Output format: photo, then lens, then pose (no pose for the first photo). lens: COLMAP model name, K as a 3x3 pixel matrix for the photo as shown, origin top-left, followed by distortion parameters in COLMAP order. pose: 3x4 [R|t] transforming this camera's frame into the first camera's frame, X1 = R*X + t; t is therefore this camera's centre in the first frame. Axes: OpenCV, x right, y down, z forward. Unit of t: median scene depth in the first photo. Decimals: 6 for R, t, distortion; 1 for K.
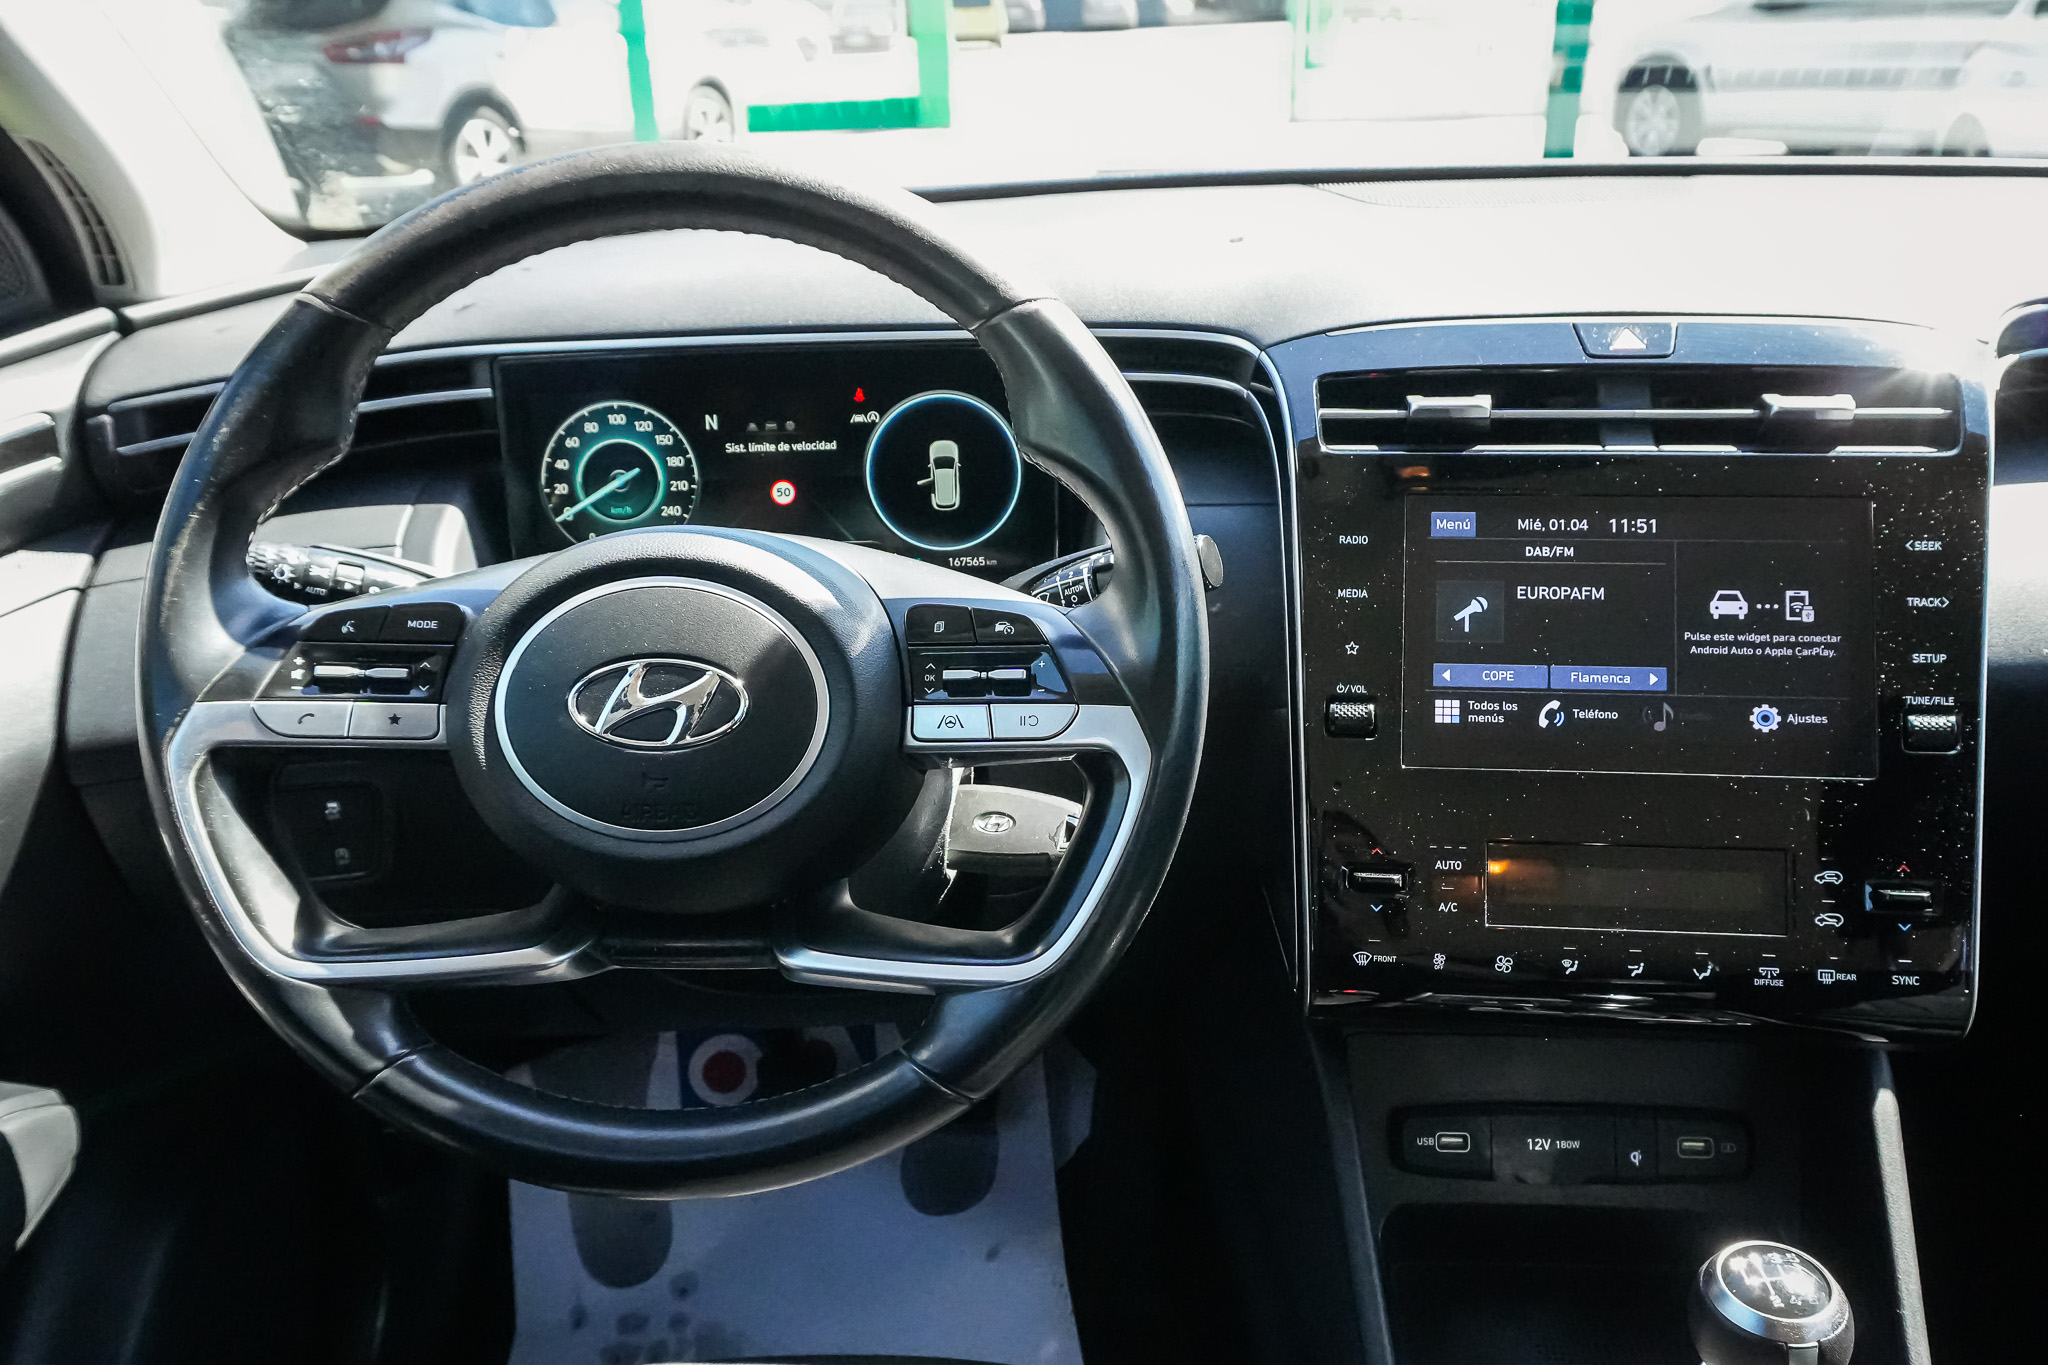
lens RADIAL K [[1396.5, 0, 1024.0], [0, 1396.5, 682.5], [0, 0, 1]] dist [0.004142, -0.000155]
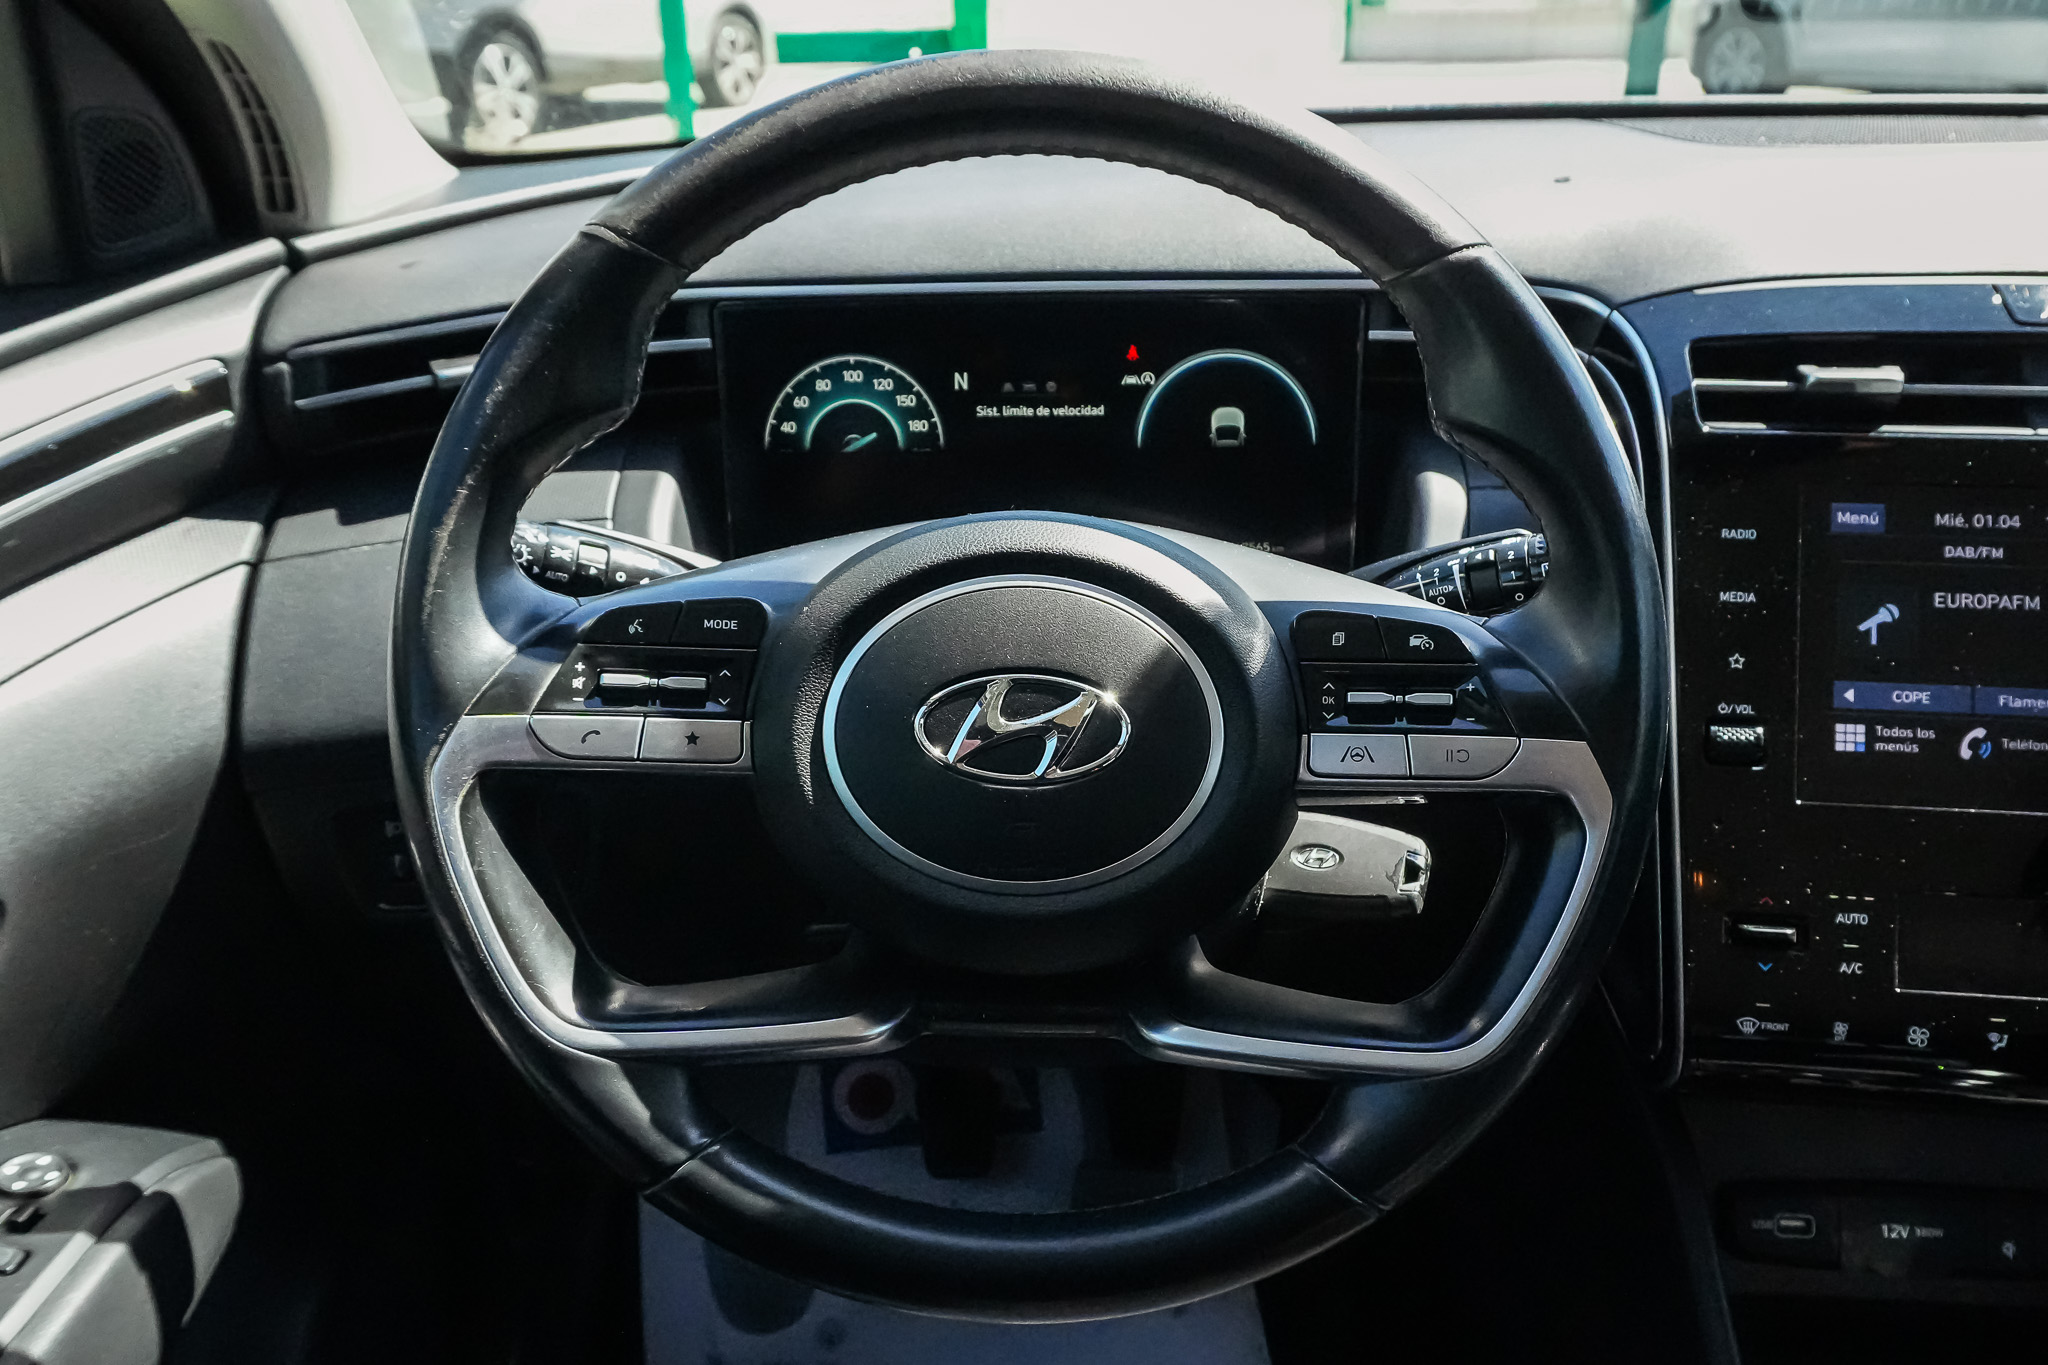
lens RADIAL K [[1460.1, 0, 1022.7], [0, 1460.1, 662.2], [0, 0, 1]] dist [0.001040, -0.002329]
pose [[0.999771, 0.019051, -0.009713, -0.193971], [-0.018939, 0.999755, 0.011455, -0.026046], [0.009929, -0.011269, 0.999887, 0.104272]]
